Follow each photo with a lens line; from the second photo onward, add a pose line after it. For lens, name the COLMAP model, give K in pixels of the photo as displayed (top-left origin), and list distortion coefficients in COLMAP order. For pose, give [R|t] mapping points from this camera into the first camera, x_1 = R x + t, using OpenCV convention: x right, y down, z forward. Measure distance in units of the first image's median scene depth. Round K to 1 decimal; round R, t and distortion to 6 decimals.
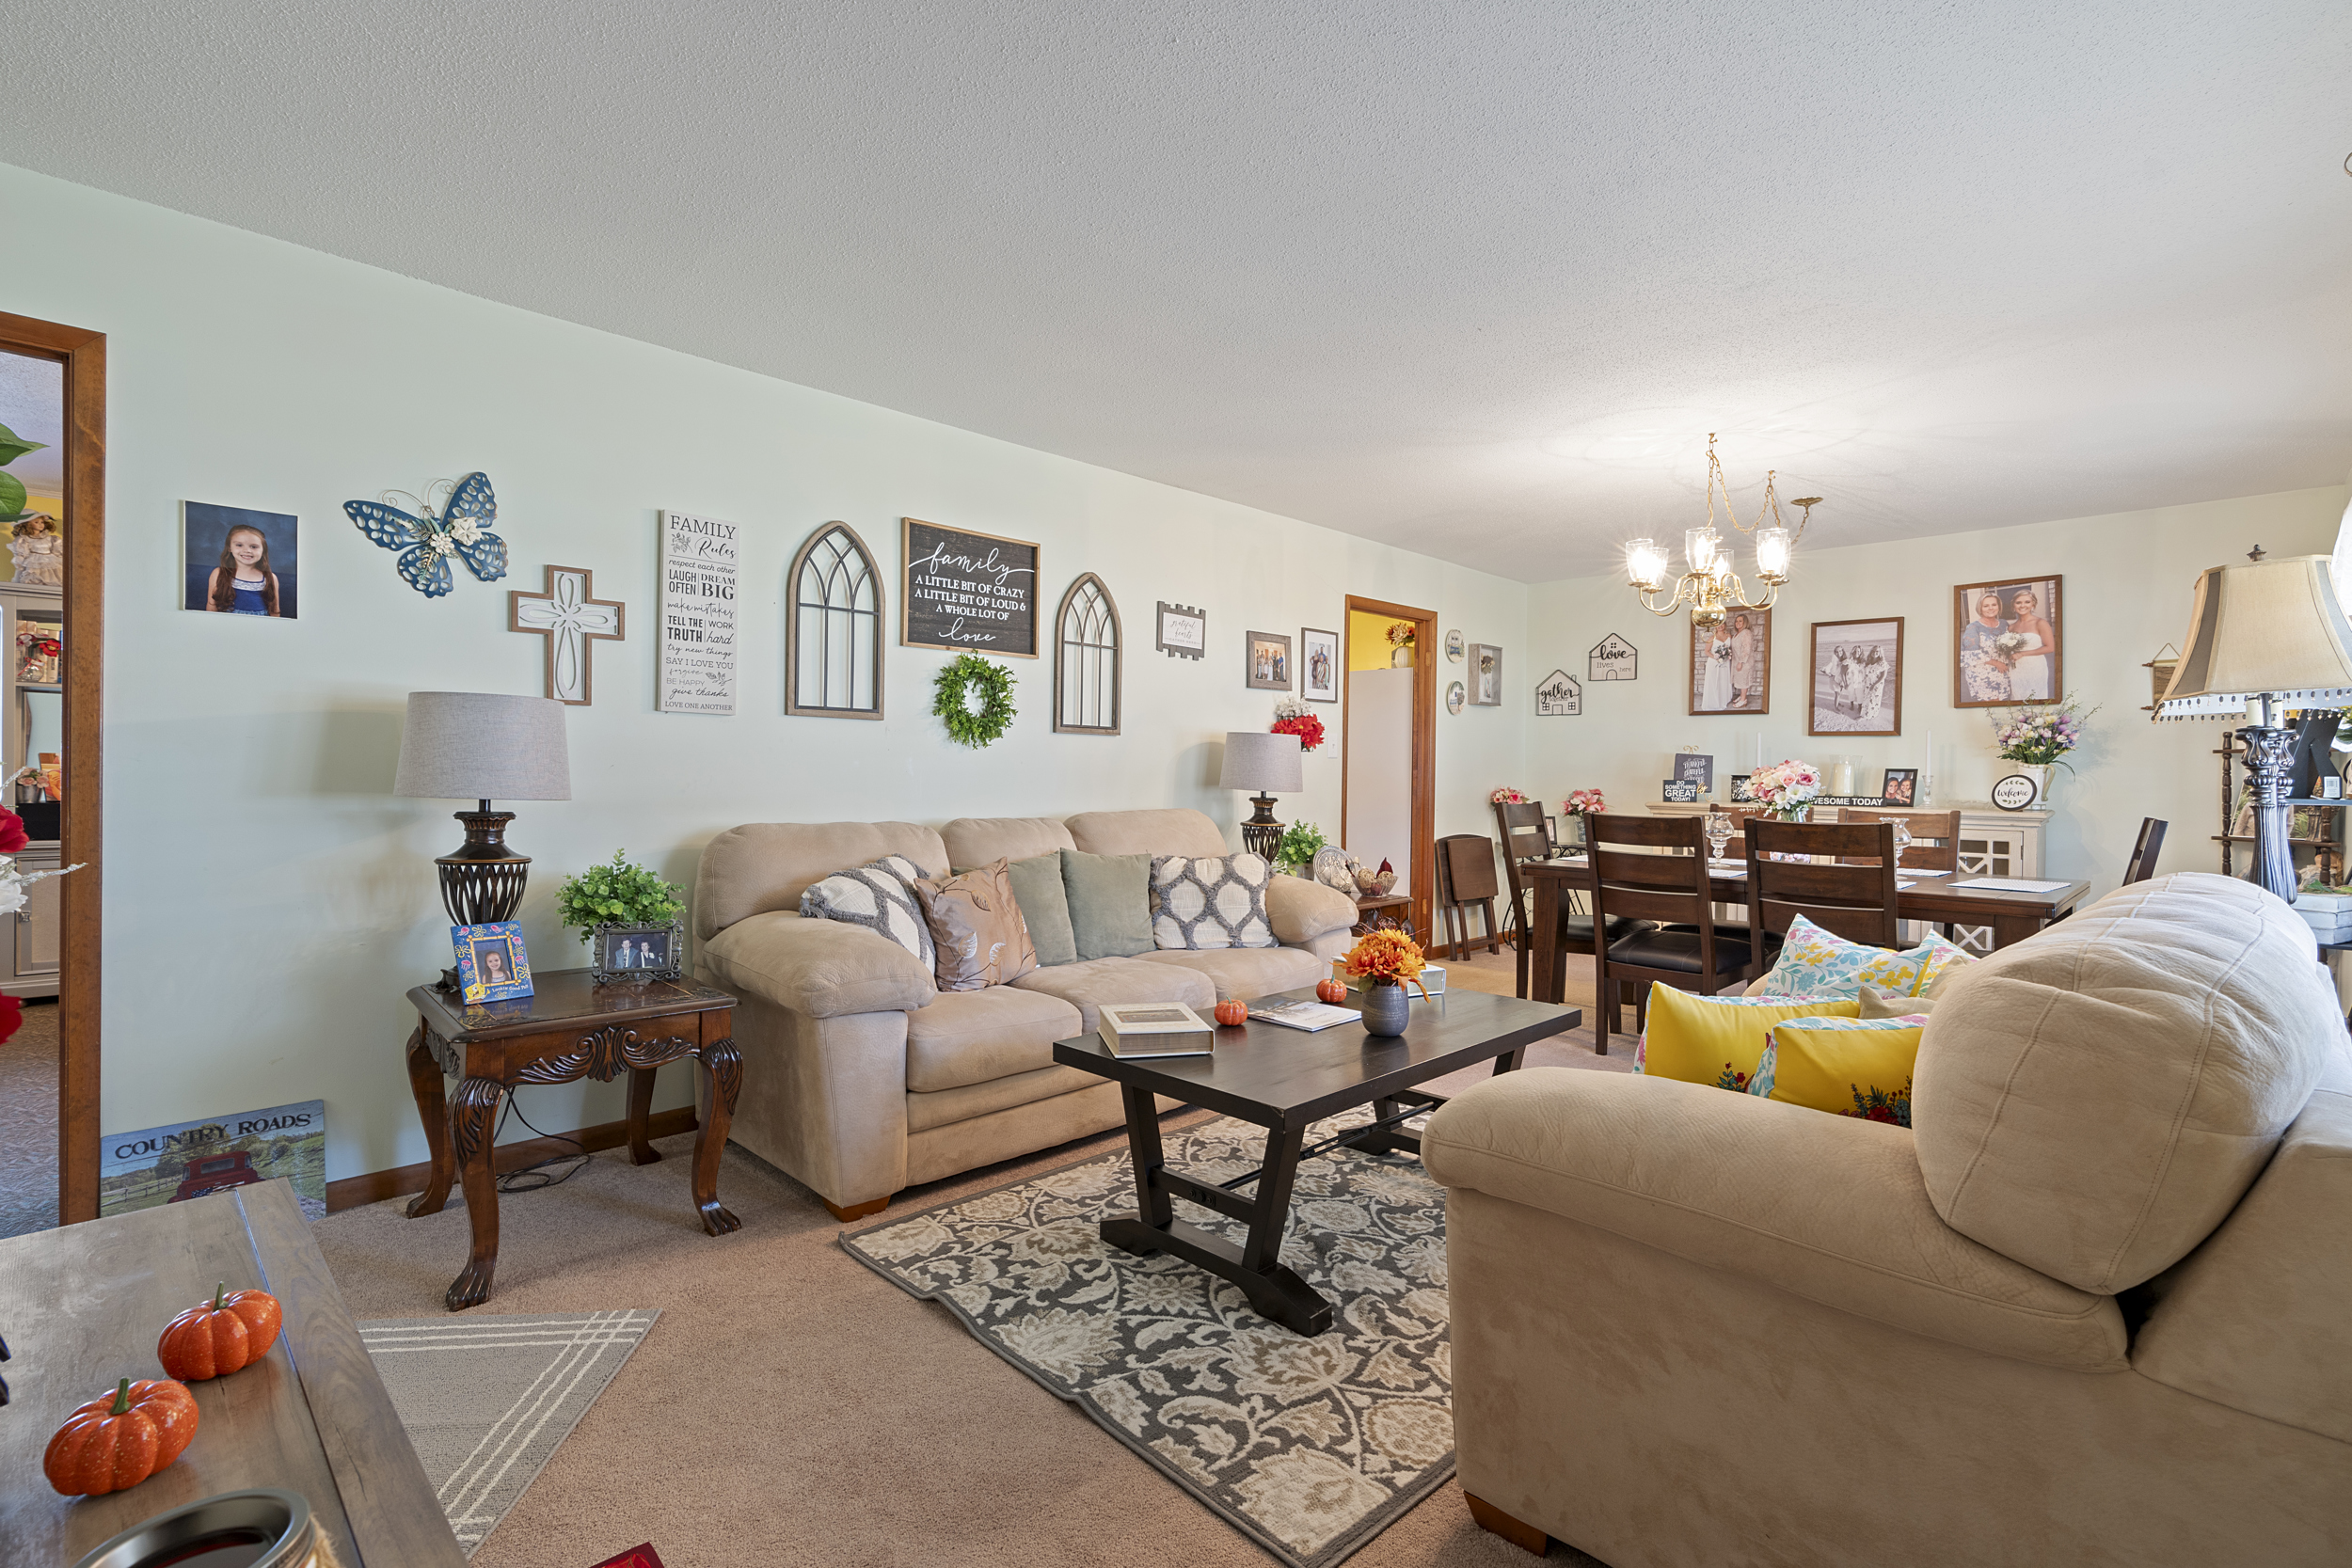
lens RADIAL K [[1070.1, 0, 1181.6], [0, 1070.1, 778.1], [0, 0, 1]] dist [-0.004179, 0.004303]
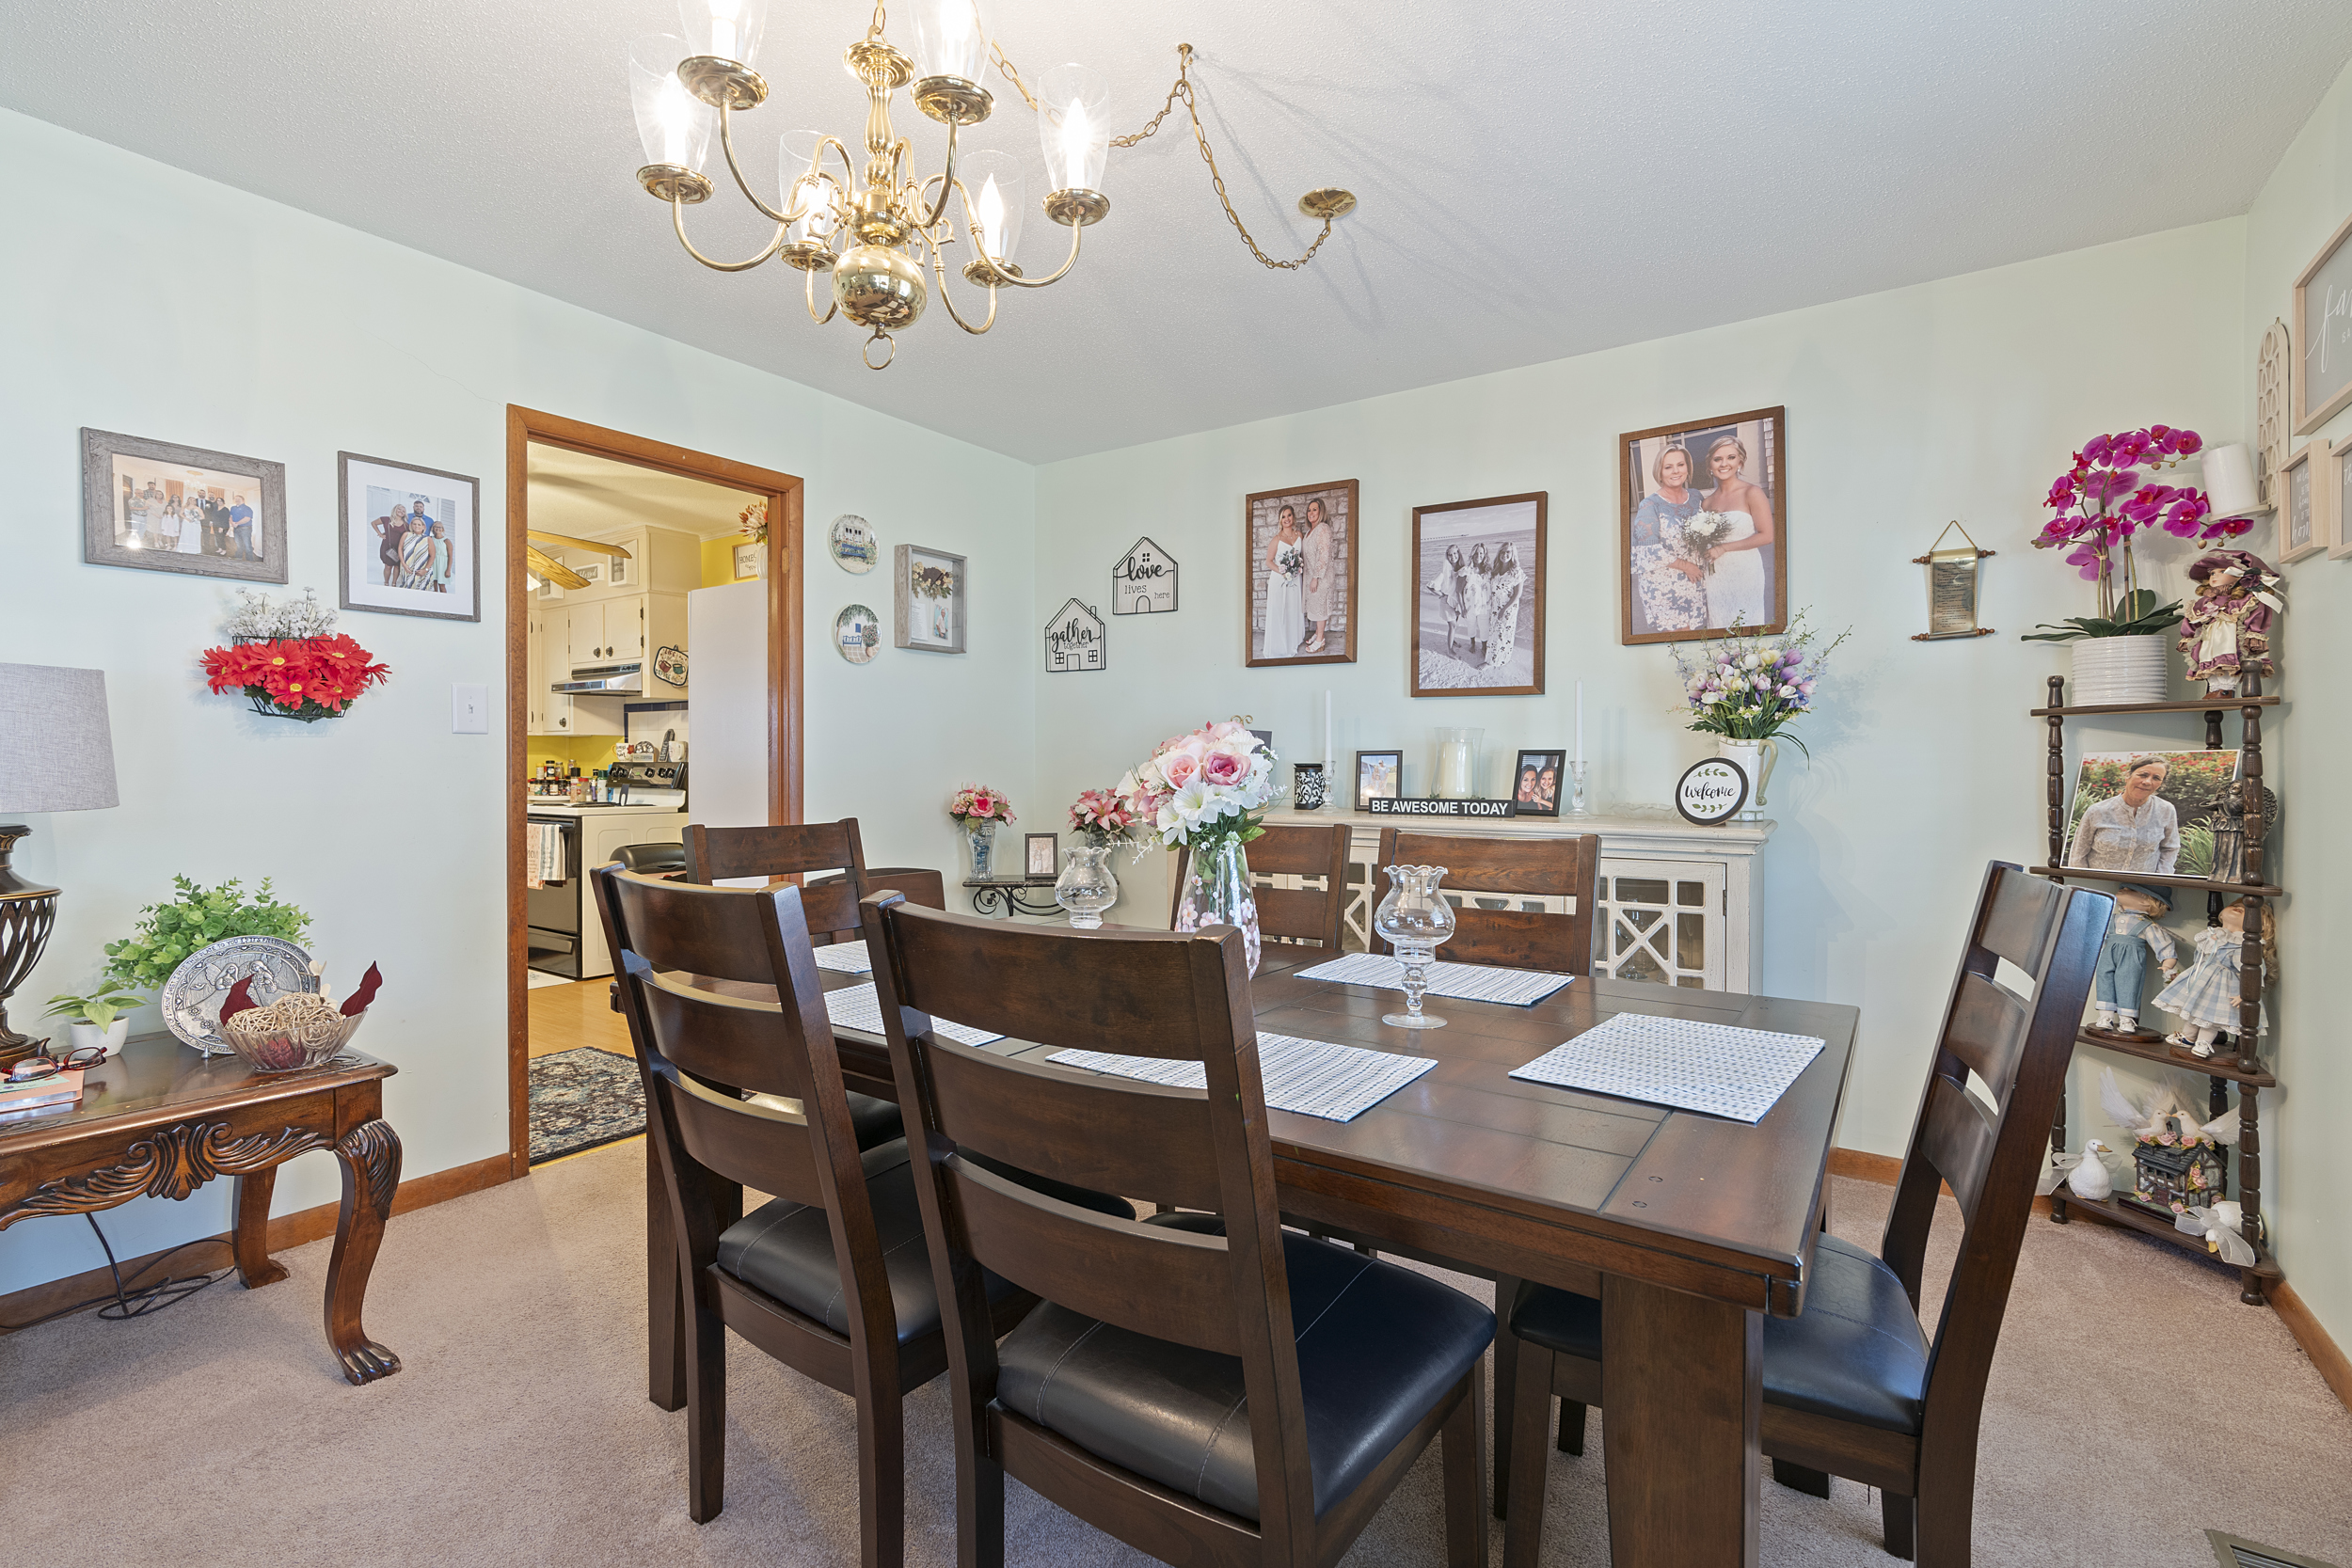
lens RADIAL K [[1070.1, 0, 1180.5], [0, 1070.1, 771.8], [0, 0, 1]] dist [-0.004179, 0.004303]
pose [[0.983284, -0.008701, 0.181869, 0.392004], [0.008940, 0.999960, -0.000497, 0.001748], [-0.181857, 0.002114, 0.983323, 0.486693]]
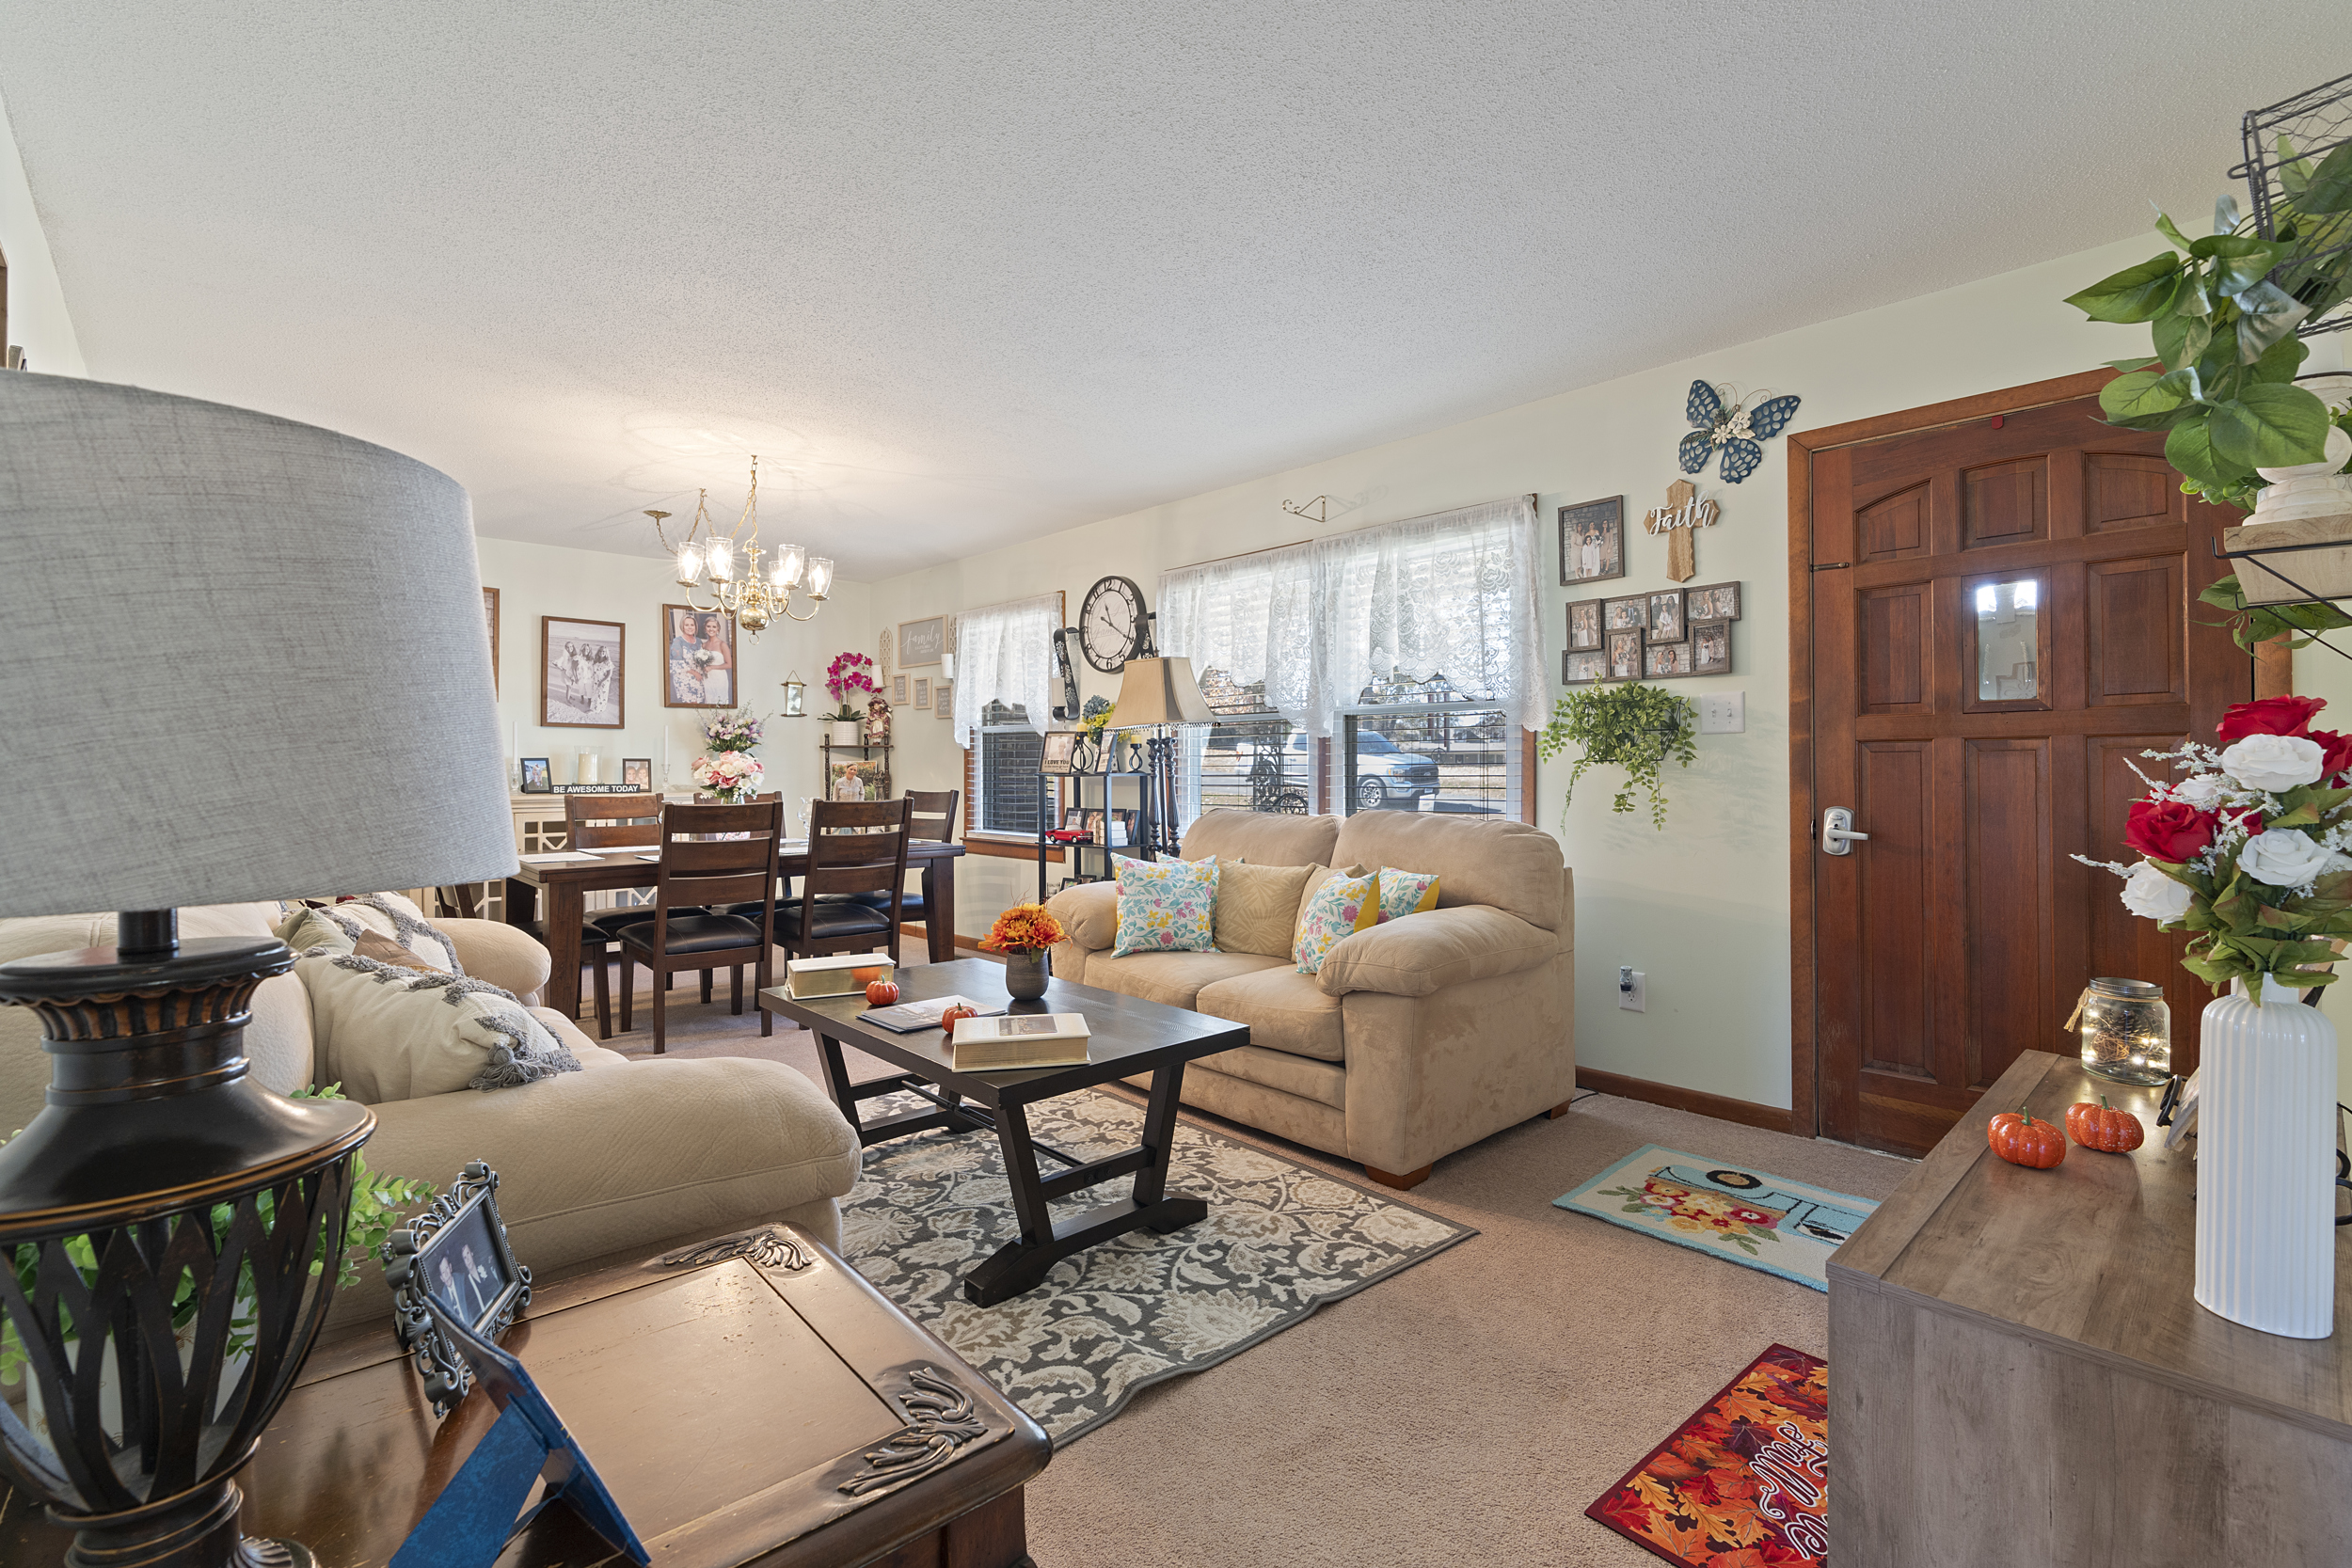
lens RADIAL K [[1070.1, 0, 1179.5], [0, 1070.1, 764.5], [0, 0, 1]] dist [-0.004179, 0.004303]
pose [[0.039237, -0.008067, 0.999197, -0.454971], [0.009584, 0.999924, 0.007696, -0.005697], [-0.999184, 0.009274, 0.039311, 0.396359]]
